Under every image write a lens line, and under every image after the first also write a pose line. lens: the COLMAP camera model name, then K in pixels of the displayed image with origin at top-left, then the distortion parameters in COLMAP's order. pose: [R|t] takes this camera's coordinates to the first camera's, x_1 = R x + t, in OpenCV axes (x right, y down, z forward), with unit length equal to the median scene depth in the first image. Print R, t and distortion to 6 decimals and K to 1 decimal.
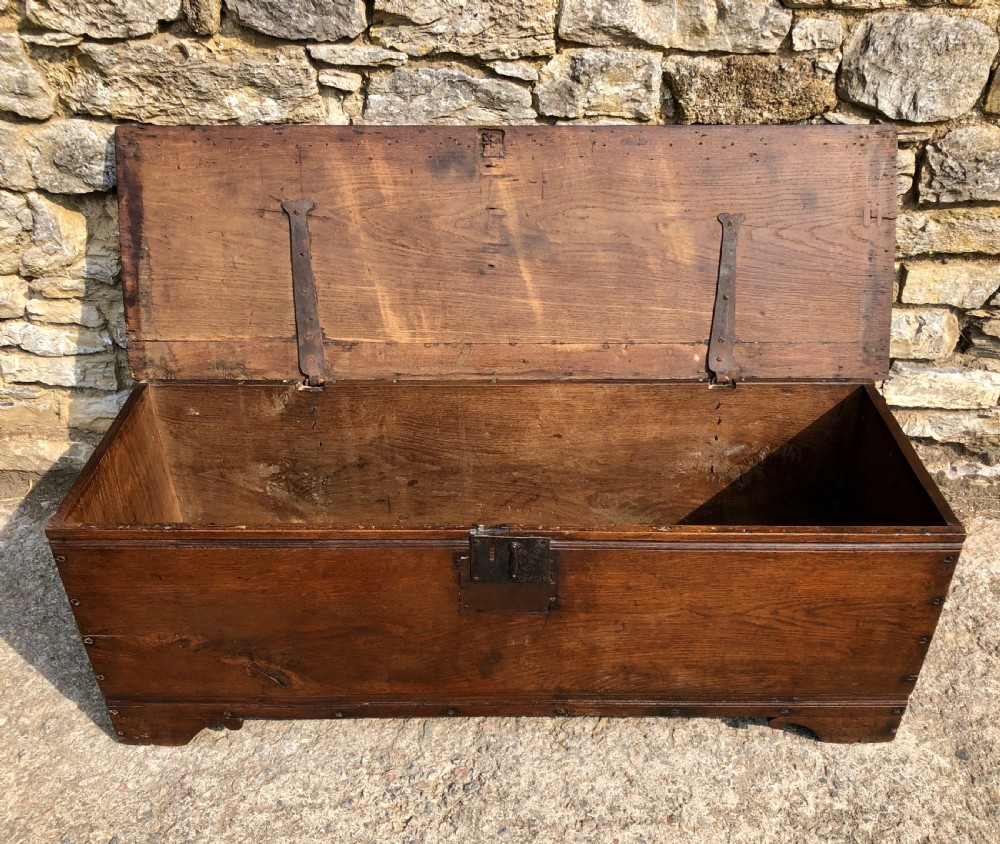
lens RADIAL K [[979.7, 0, 523.7], [0, 979.7, 410.3], [0, 0, 1]] dist [0.009043, 0.000000]
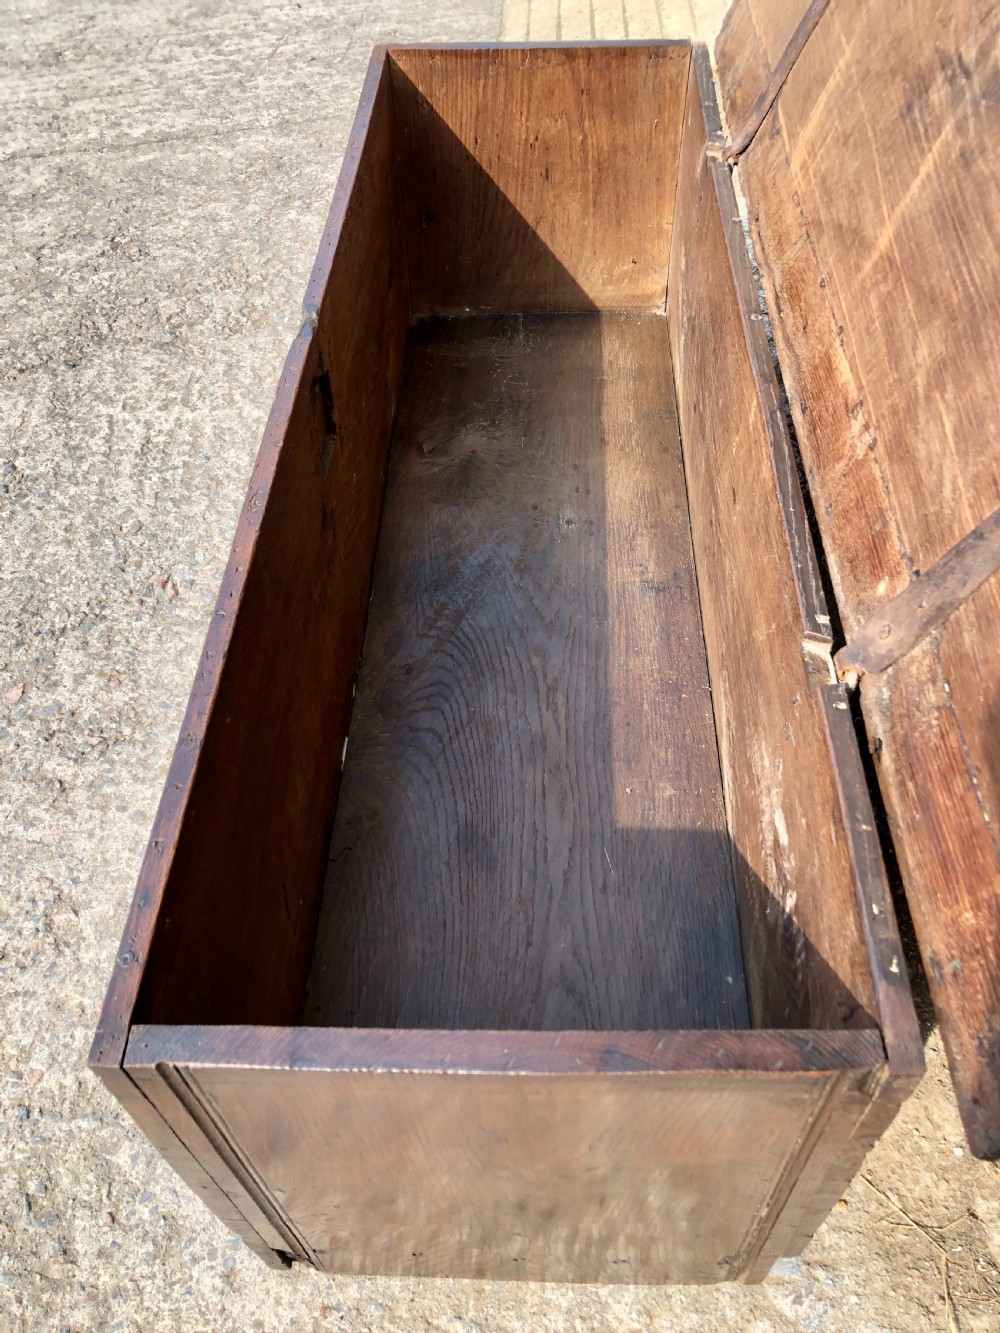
lens RADIAL K [[1098.5, 0, 494.5], [0, 1098.5, 665.9], [0, 0, 1]] dist [0.003974, 0.001251]
pose [[-0.041285, 0.762319, -0.645883, 0.508158], [-0.521440, 0.534980, 0.664753, -0.256611], [0.852289, 0.364234, 0.375417, 0.791999]]
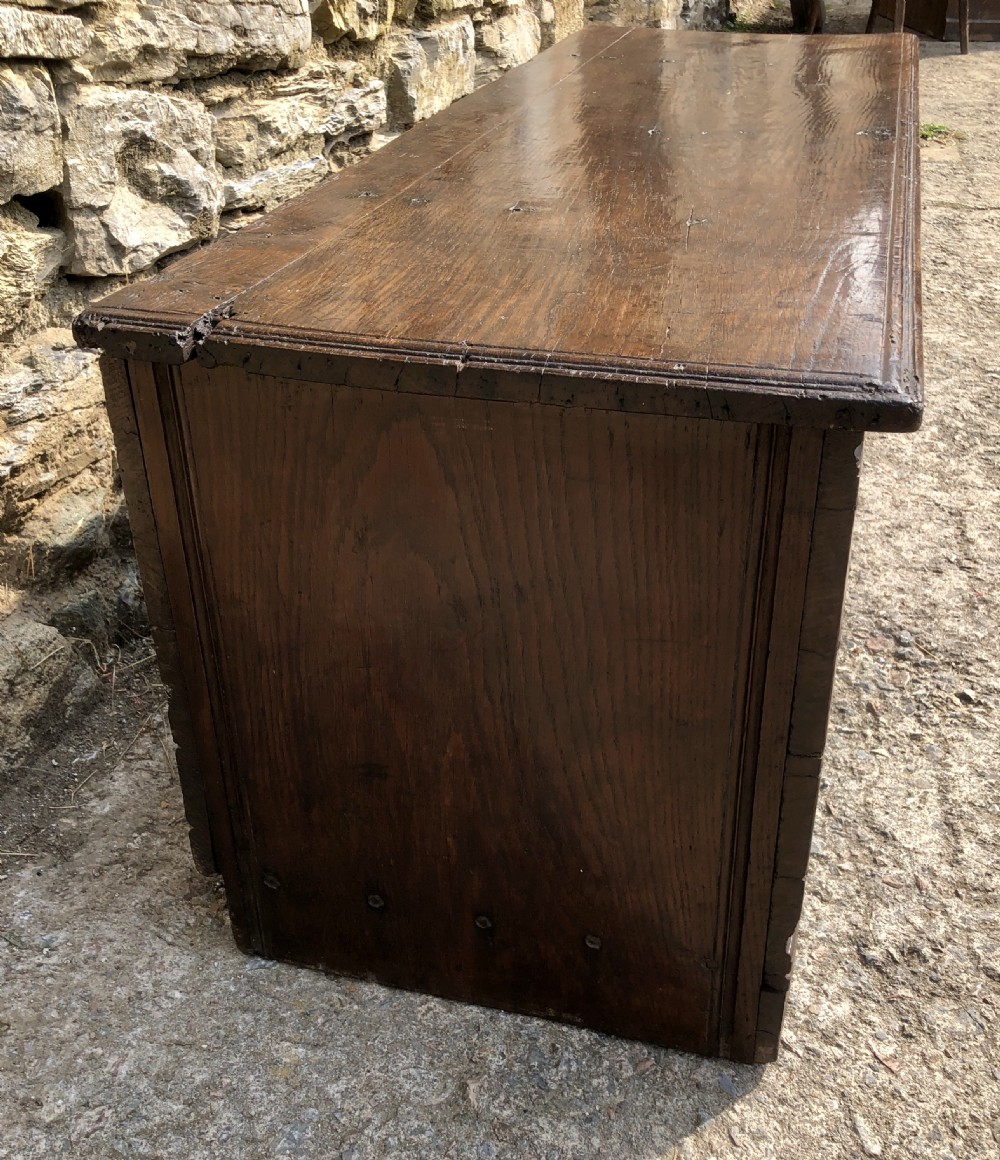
lens RADIAL K [[1293.0, 0, 531.6], [0, 1293.0, 608.1], [0, 0, 1]] dist [0.017906, 0.000000]
pose [[0.252106, -0.492586, 0.832947, -0.797659], [0.529507, 0.790679, 0.307325, -0.022882], [-0.809979, 0.363572, 0.460163, 0.782917]]
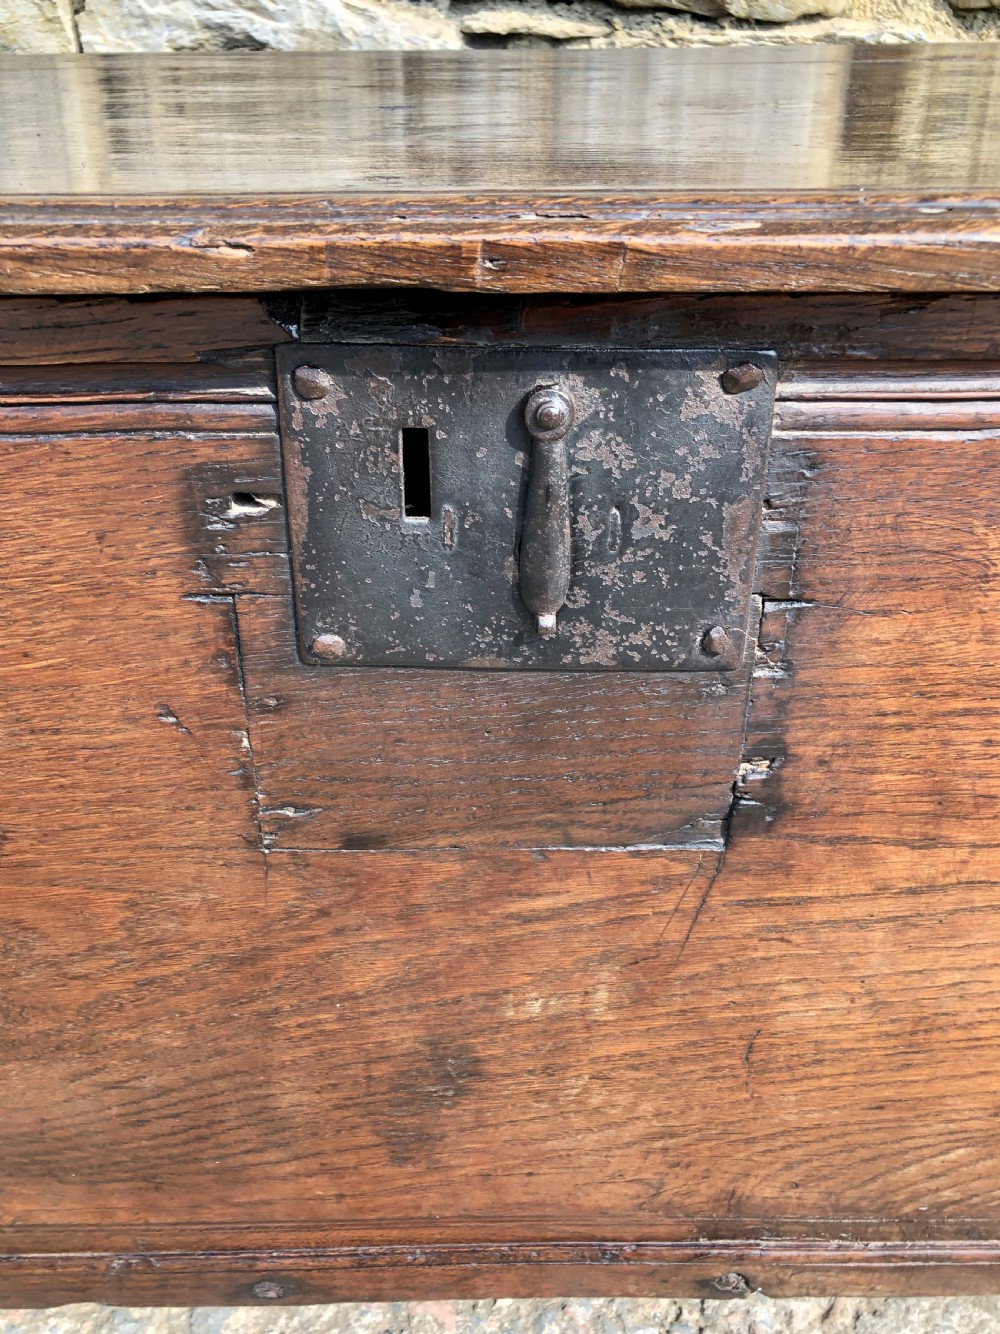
lens RADIAL K [[1185.6, 0, 496.6], [0, 1185.6, 689.5], [0, 0, 1]] dist [-0.013745, 0.039820]
pose [[0.999952, -0.009024, -0.003817, -0.015867], [0.009008, 0.999950, -0.004309, 0.160346], [0.003856, 0.004274, 0.999983, 0.699545]]
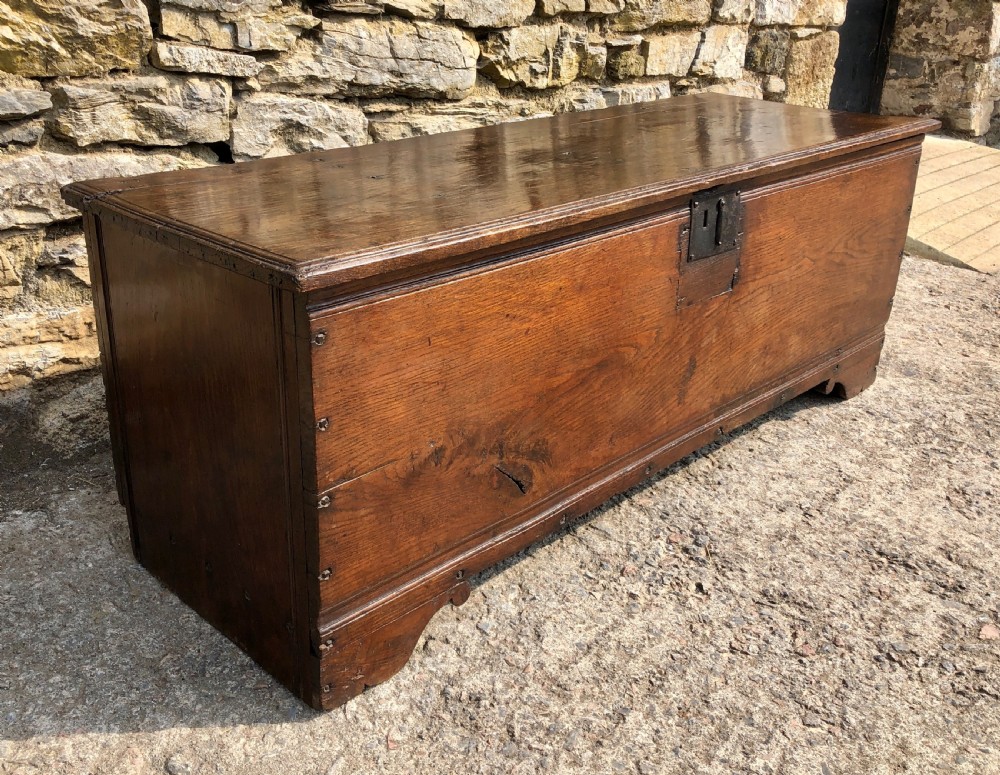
lens RADIAL K [[1030.1, 0, 460.0], [0, 1030.1, 359.5], [0, 0, 1]] dist [0.012307, 0.000000]
pose [[0.708466, -0.248488, 0.660553, -0.736285], [0.369648, 0.927963, -0.047377, 0.199106], [-0.601196, 0.277737, 0.749283, 0.405058]]
